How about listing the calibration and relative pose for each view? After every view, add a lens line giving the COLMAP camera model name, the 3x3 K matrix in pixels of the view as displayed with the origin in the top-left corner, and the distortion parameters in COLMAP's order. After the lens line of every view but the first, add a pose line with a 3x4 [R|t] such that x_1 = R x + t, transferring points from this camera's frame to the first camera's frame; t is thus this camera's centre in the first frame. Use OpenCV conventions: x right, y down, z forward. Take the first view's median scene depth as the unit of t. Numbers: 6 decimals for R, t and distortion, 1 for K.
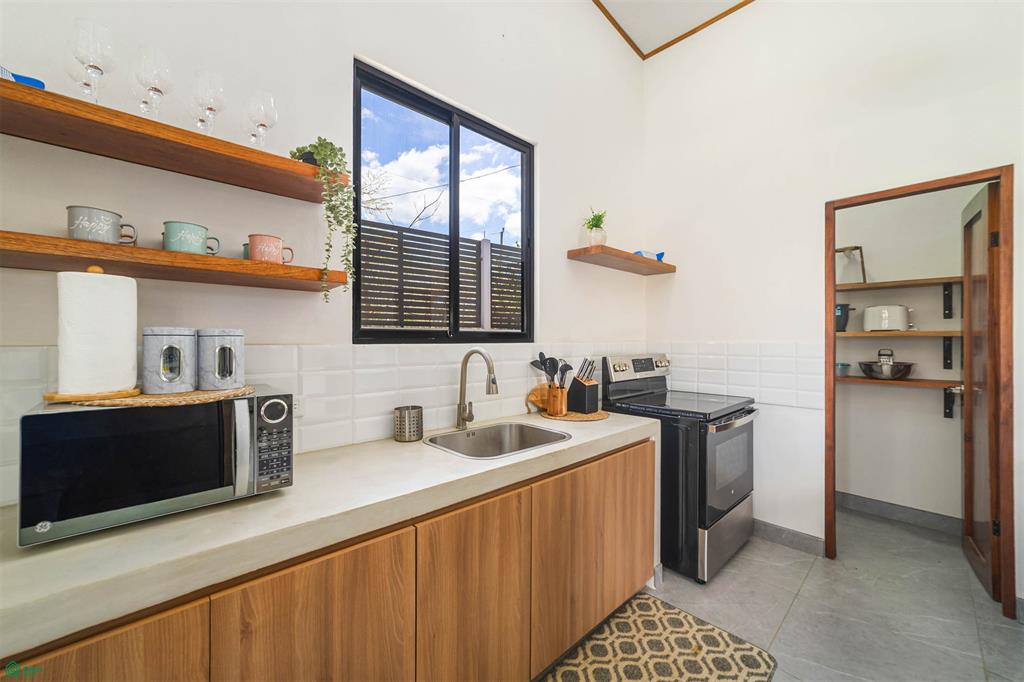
lens RADIAL K [[397.3, 0, 505.7], [0, 397.3, 335.2], [0, 0, 1]] dist [-0.002660, 0.000409]
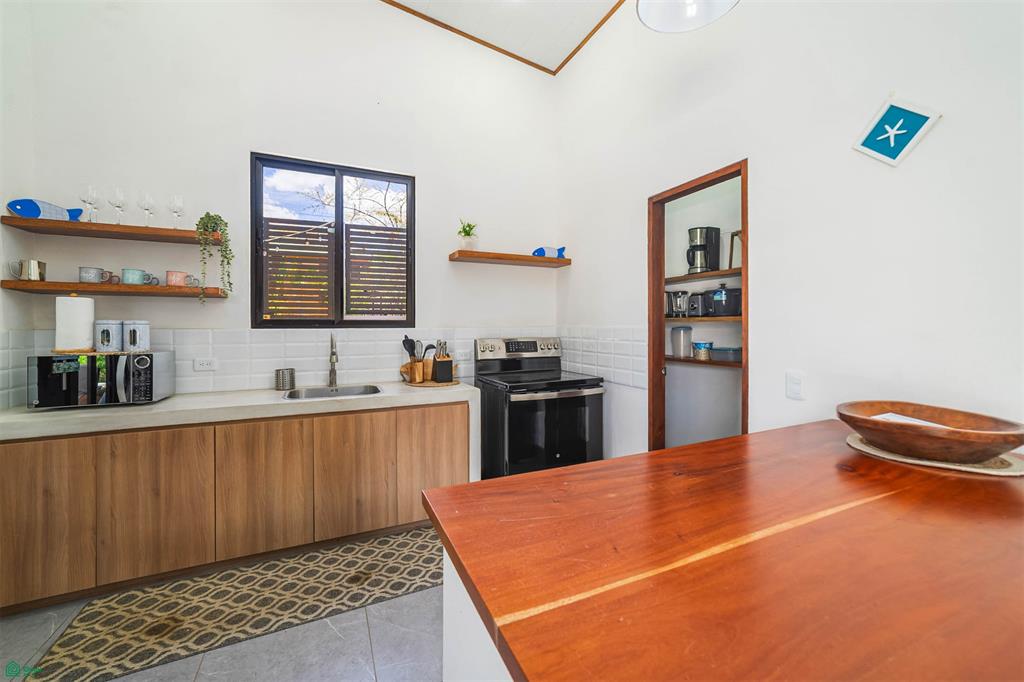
lens RADIAL K [[397.3, 0, 494.6], [0, 397.3, 322.9], [0, 0, 1]] dist [-0.002660, 0.000409]
pose [[0.951410, -0.004366, -0.307894, 1.028795], [0.005418, 0.999982, 0.002564, 0.000315], [0.307878, -0.004108, 0.951417, -0.231650]]
